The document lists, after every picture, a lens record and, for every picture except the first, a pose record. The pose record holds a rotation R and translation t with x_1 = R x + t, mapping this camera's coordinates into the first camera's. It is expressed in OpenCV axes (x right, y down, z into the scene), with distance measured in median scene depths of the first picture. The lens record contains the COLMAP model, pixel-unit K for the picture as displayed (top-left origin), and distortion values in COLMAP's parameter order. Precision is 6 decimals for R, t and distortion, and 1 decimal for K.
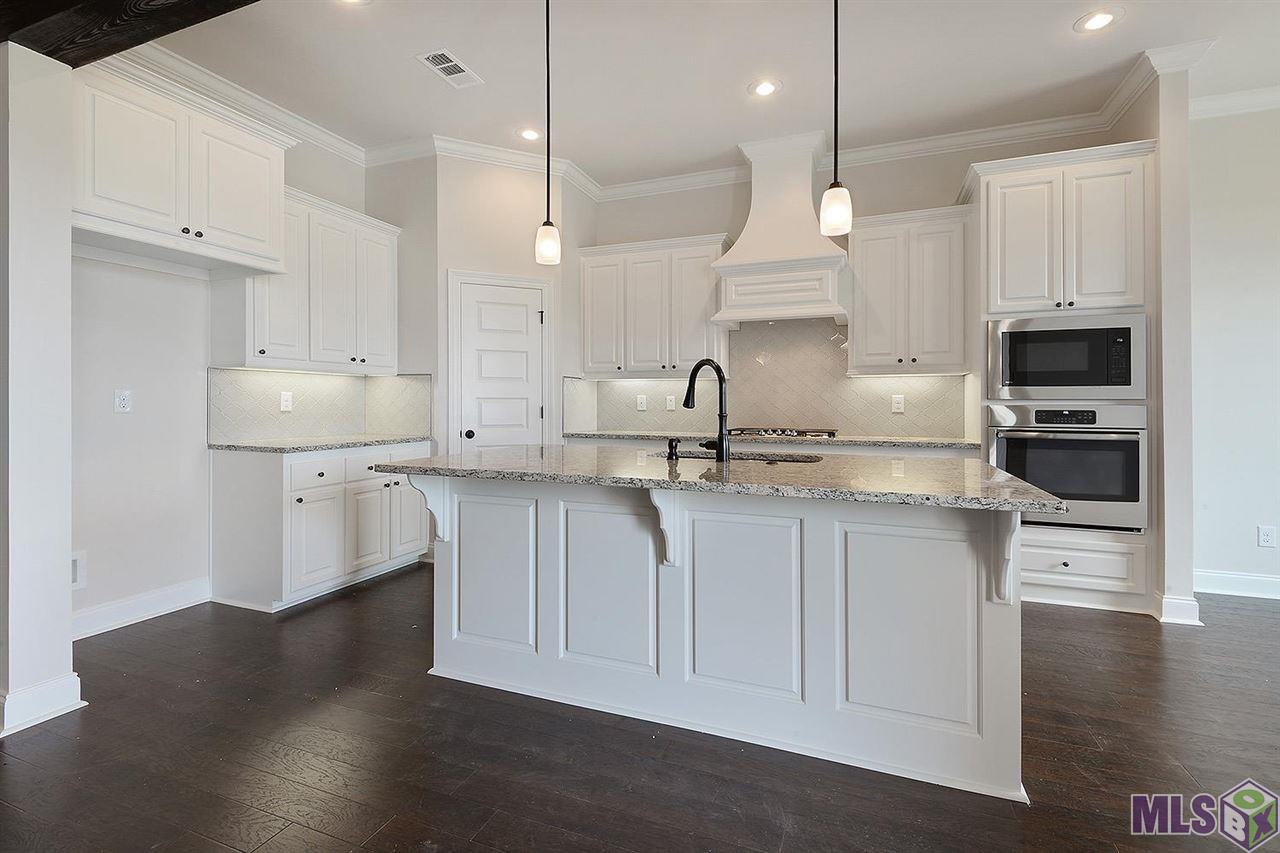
lens RADIAL K [[580.6, 0, 642.9], [0, 580.6, 409.1], [0, 0, 1]] dist [0.000147, 0.000070]
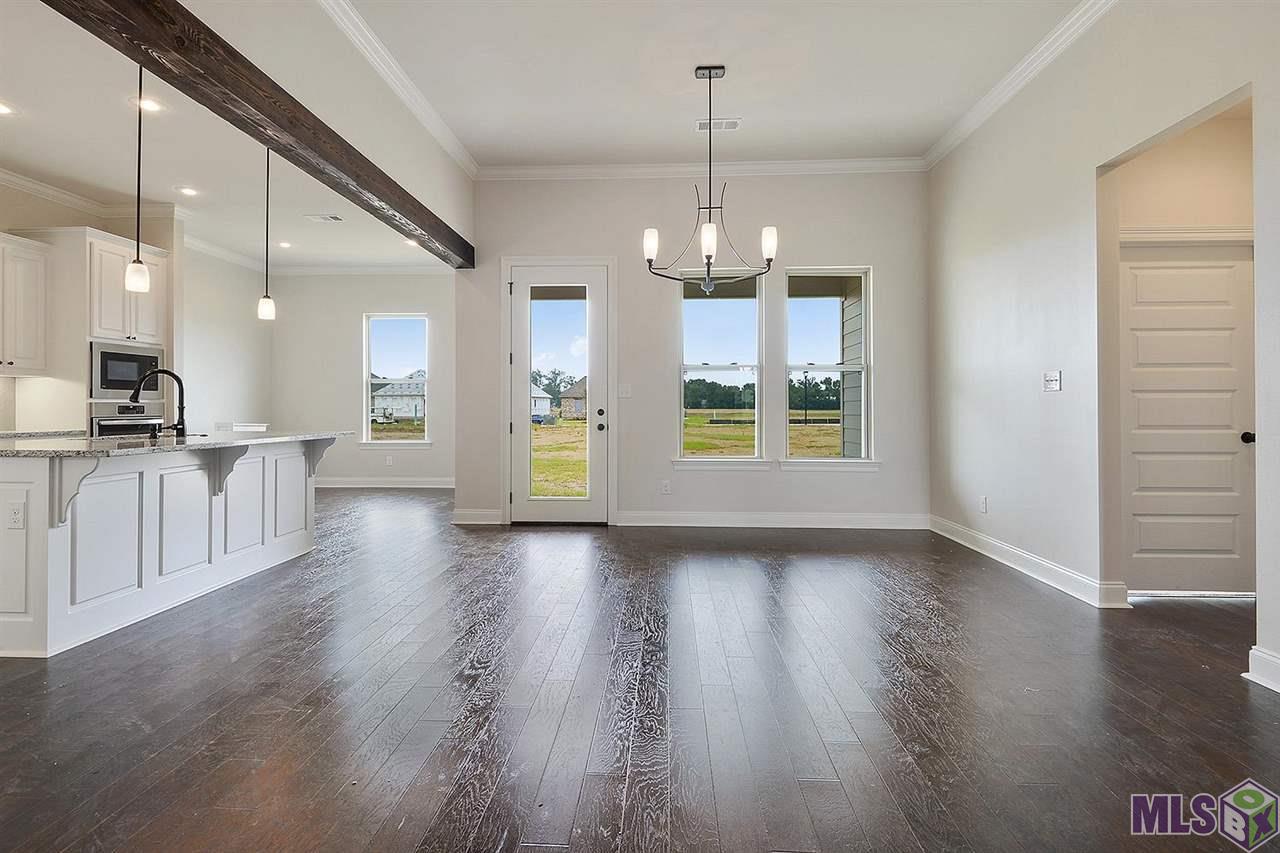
lens RADIAL K [[624.2, 0, 638.9], [0, 624.2, 399.2], [0, 0, 1]] dist [-0.001163, -0.000231]
pose [[-0.331703, 0.008892, 0.943342, -1.326826], [0.011031, 0.999924, -0.005546, 0.008646], [-0.943319, 0.008567, -0.331776, 0.279759]]
